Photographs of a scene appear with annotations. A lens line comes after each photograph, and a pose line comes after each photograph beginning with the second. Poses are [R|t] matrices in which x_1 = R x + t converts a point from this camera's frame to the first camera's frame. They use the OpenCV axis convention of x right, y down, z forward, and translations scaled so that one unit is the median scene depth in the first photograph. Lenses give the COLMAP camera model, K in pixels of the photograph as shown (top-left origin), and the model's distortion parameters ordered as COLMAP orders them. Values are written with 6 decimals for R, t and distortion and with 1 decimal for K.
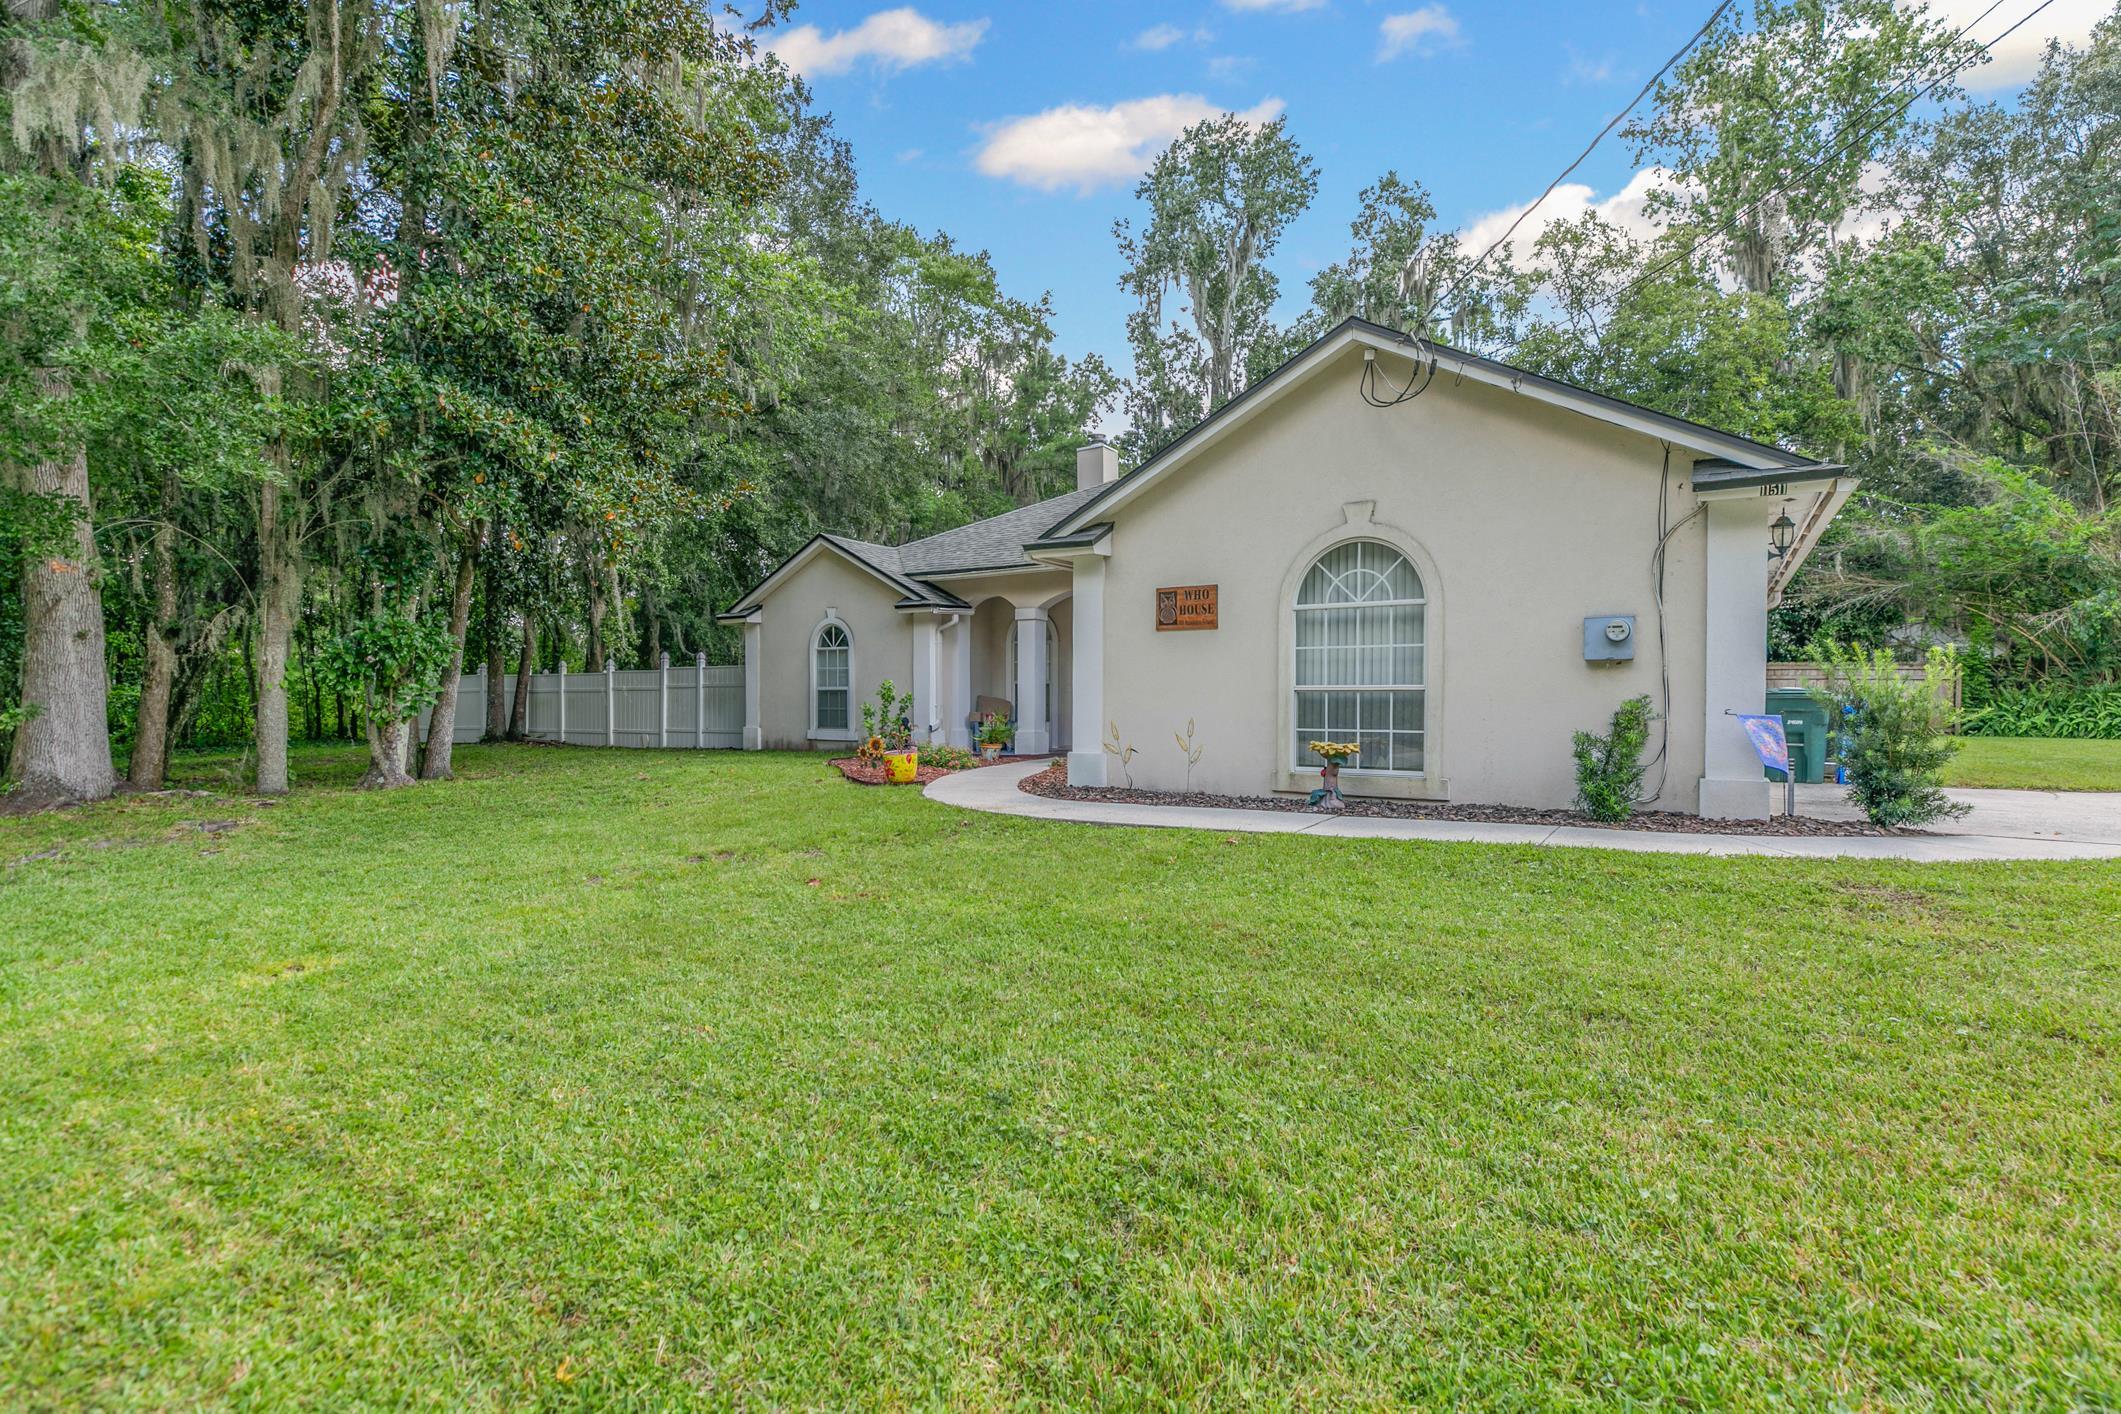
lens RADIAL K [[961.5, 0, 1061.2], [0, 961.5, 693.6], [0, 0, 1]] dist [0.002608, 0.000017]
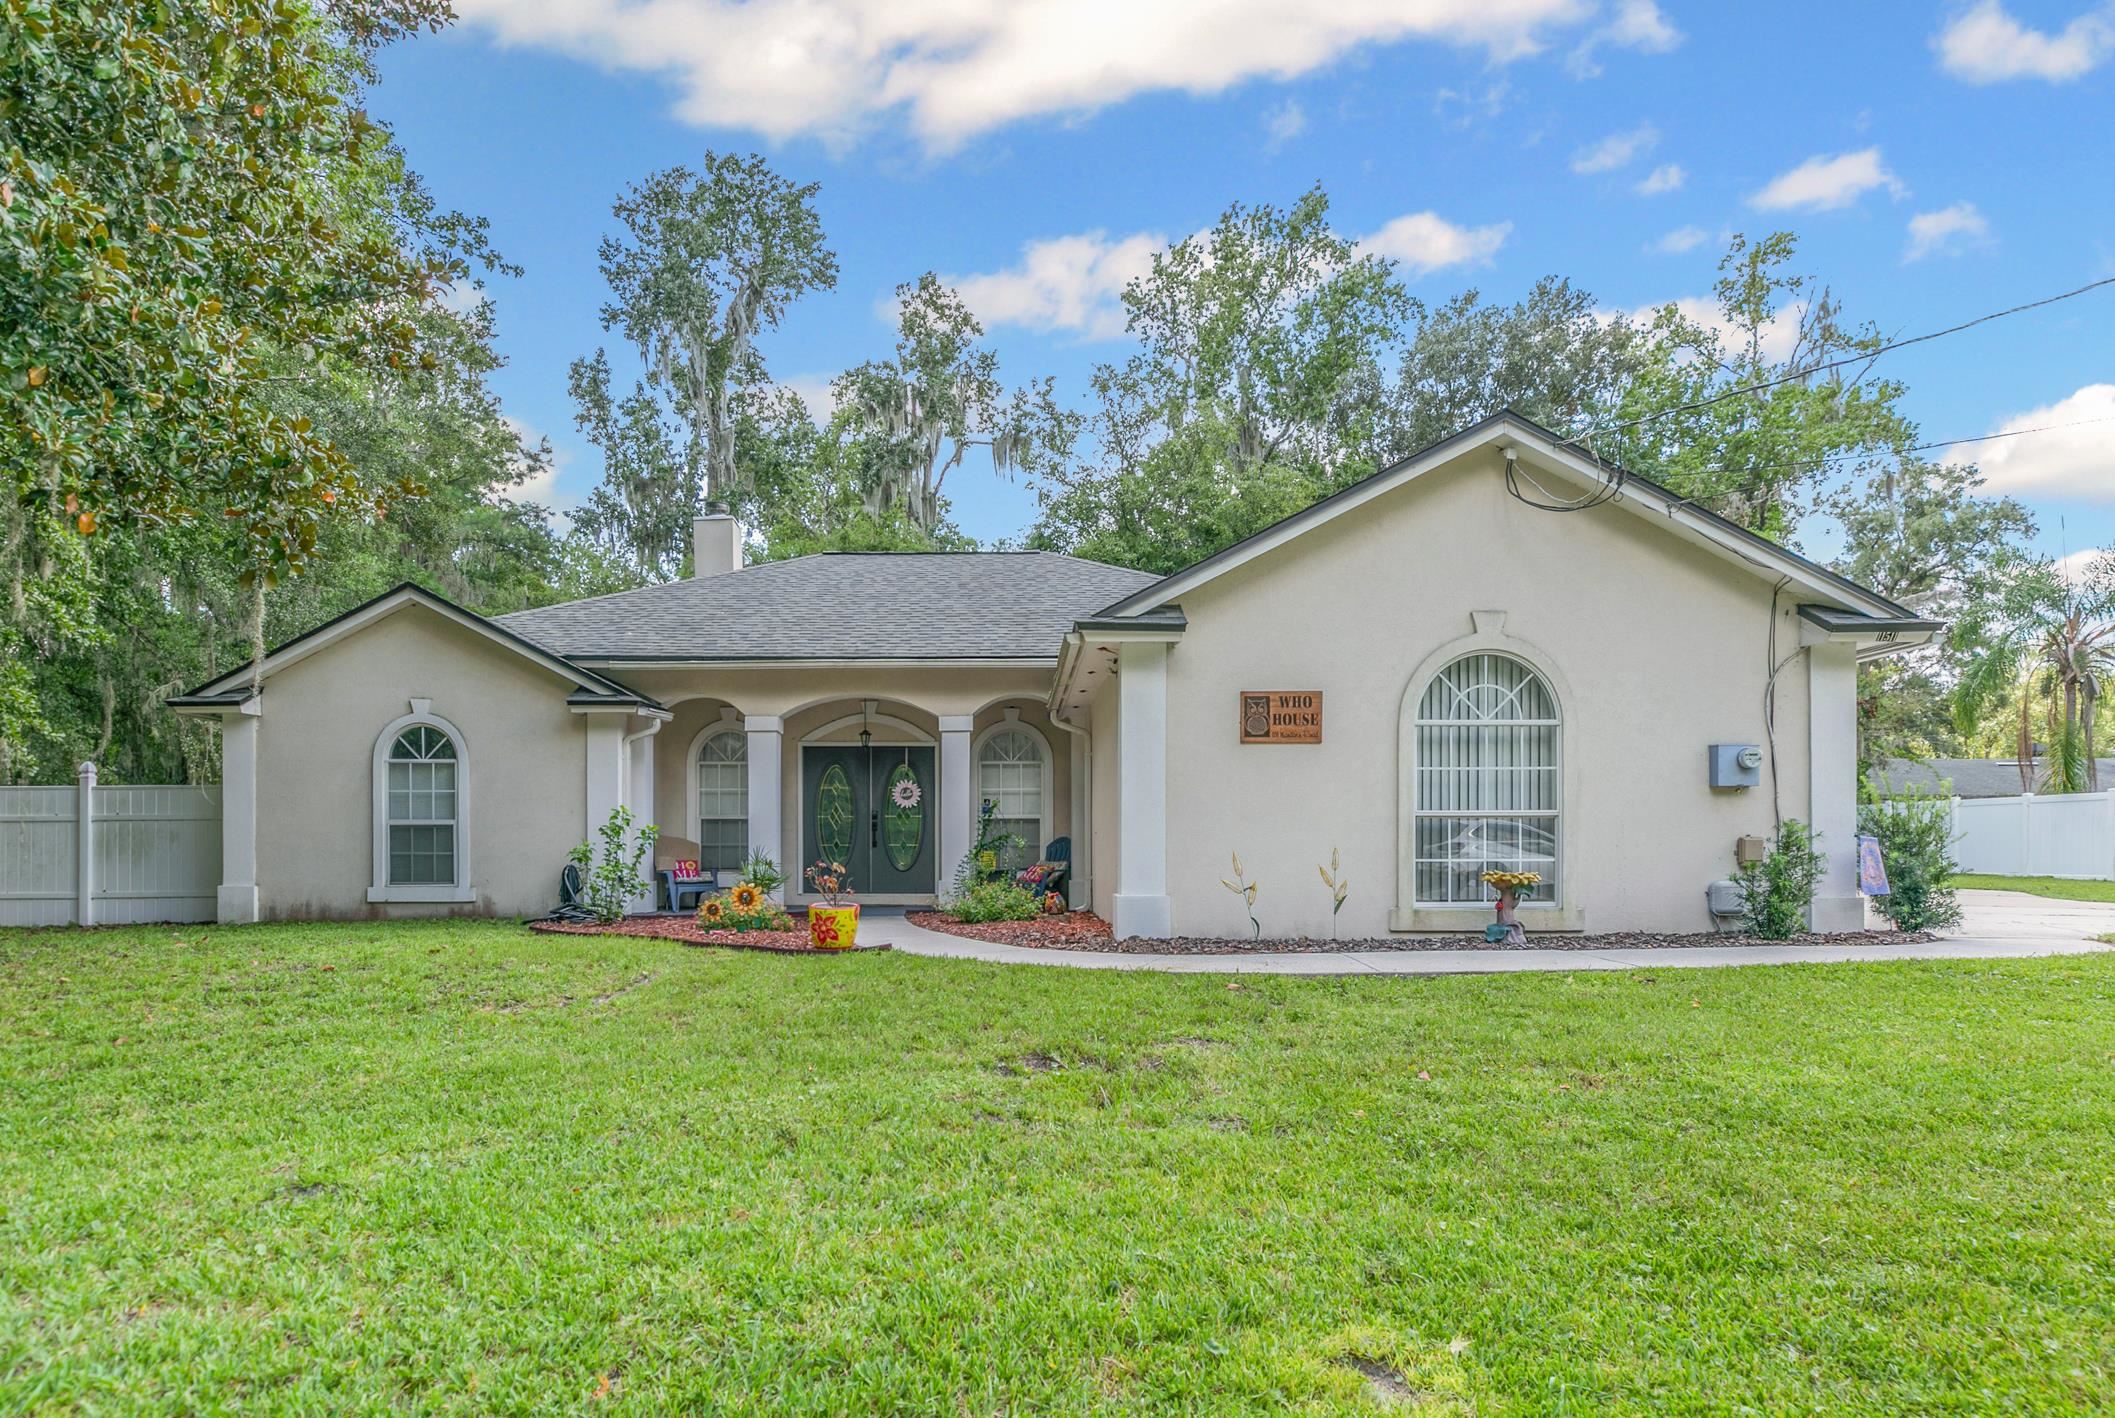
lens RADIAL K [[1088.5, 0, 1057.6], [0, 1088.5, 830.9], [0, 0, 1]] dist [0.004243, 0.000493]
pose [[0.850949, 0.004558, 0.525228, -0.529624], [0.001805, 0.999931, -0.011601, 0.020031], [-0.525245, 0.010820, 0.850882, 0.299838]]
